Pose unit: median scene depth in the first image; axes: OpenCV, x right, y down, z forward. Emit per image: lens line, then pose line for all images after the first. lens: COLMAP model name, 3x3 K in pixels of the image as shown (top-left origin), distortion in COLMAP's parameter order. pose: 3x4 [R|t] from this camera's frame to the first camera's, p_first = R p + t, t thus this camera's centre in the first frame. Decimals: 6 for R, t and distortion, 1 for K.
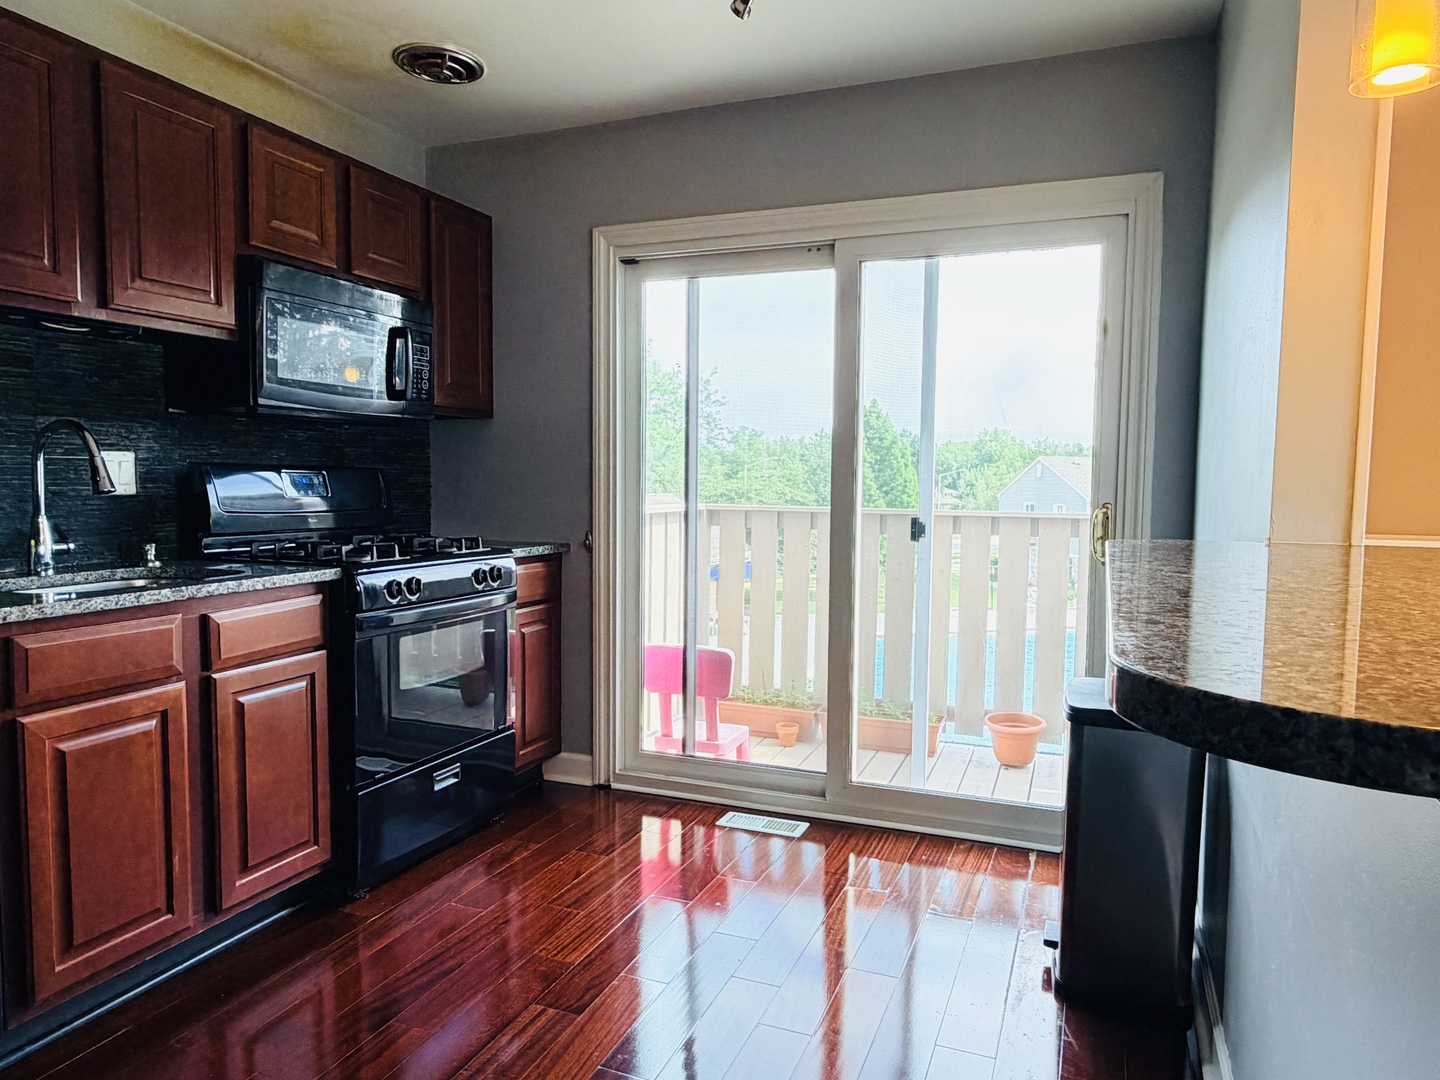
lens RADIAL K [[943.9, 0, 720.0], [0, 943.9, 540.0], [0, 0, 1]] dist [0.006337, 0.003185]
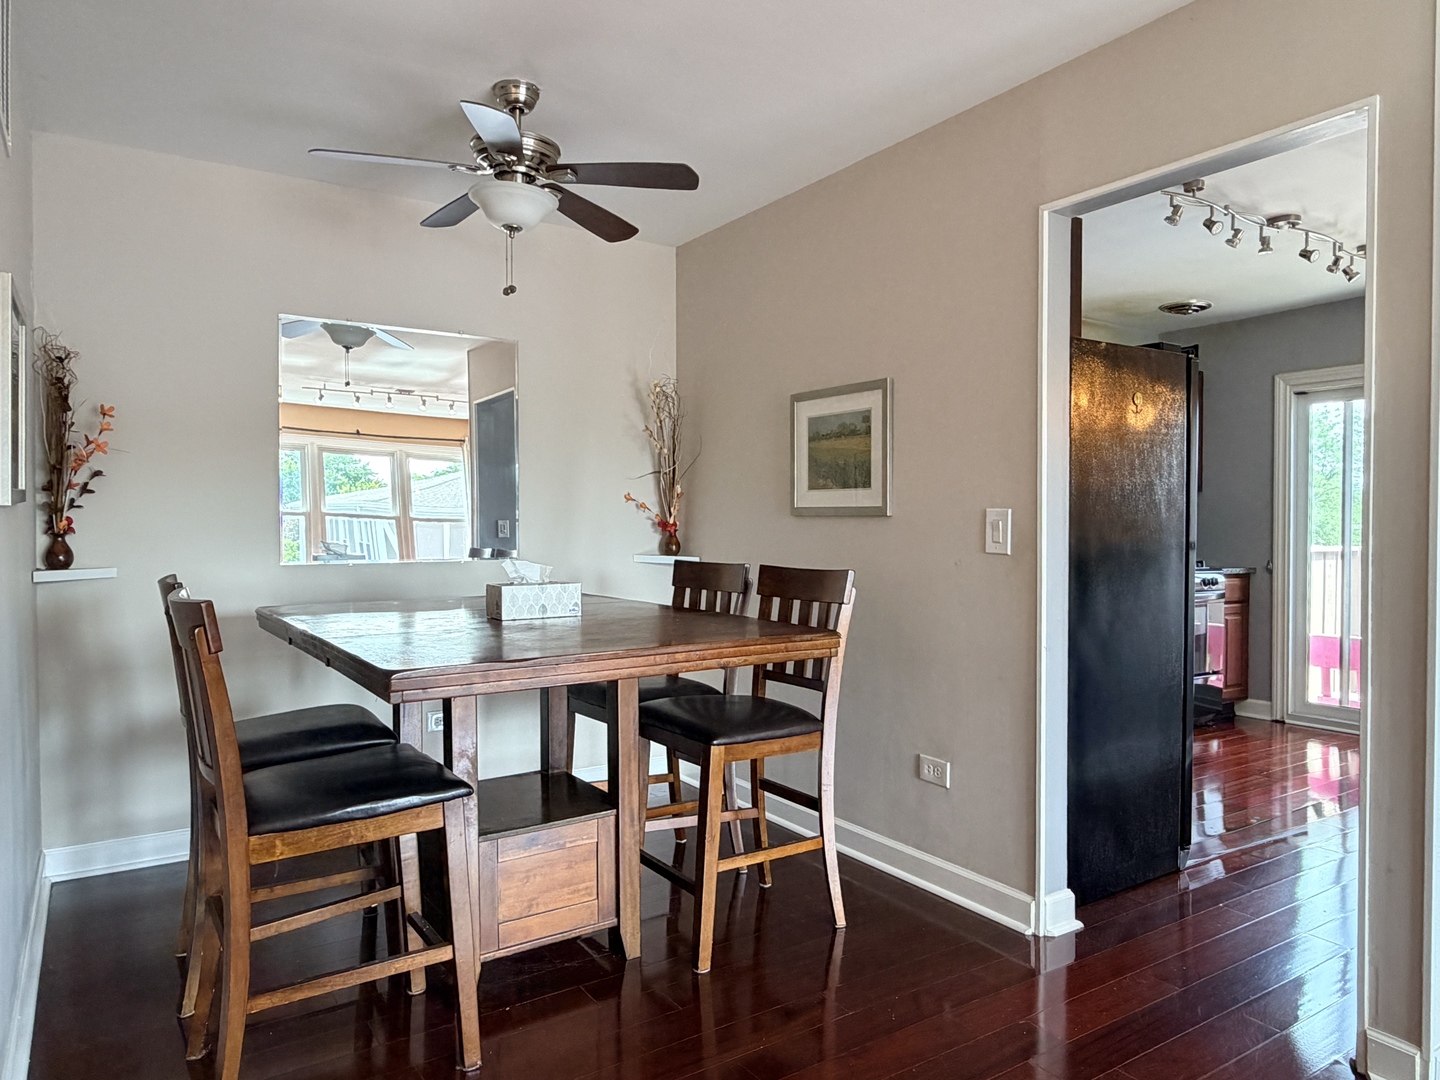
lens RADIAL K [[943.9, 0, 720.0], [0, 943.9, 540.0], [0, 0, 1]] dist [0.006337, 0.003185]
pose [[0.815441, 0.001785, -0.578838, 0.031200], [-0.035265, 0.998291, -0.046601, 0.064996], [0.577765, 0.058413, 0.814110, -0.874622]]
